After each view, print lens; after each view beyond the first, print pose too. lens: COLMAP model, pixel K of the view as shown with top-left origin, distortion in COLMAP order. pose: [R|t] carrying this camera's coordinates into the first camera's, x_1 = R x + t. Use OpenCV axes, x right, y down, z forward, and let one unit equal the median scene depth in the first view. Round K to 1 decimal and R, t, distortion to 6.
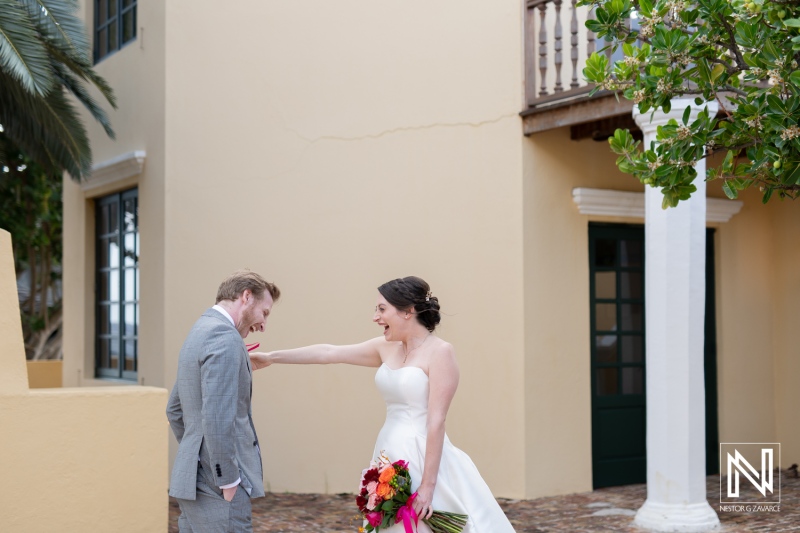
lens RADIAL K [[1207.1, 0, 401.1], [0, 1207.1, 267.3], [0, 0, 1]] dist [0.096209, 0.000000]
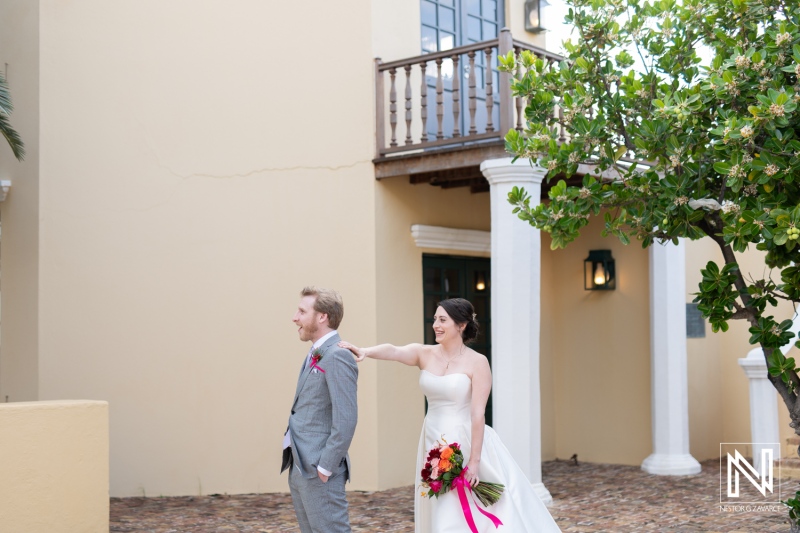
lens RADIAL K [[1207.1, 0, 398.5], [0, 1207.1, 266.4], [0, 0, 1]] dist [0.096209, 0.000000]
pose [[0.961235, 0.008925, 0.275587, -0.202254], [-0.004710, 0.999862, -0.015953, -0.006428], [-0.275691, 0.014036, 0.961144, -0.129024]]
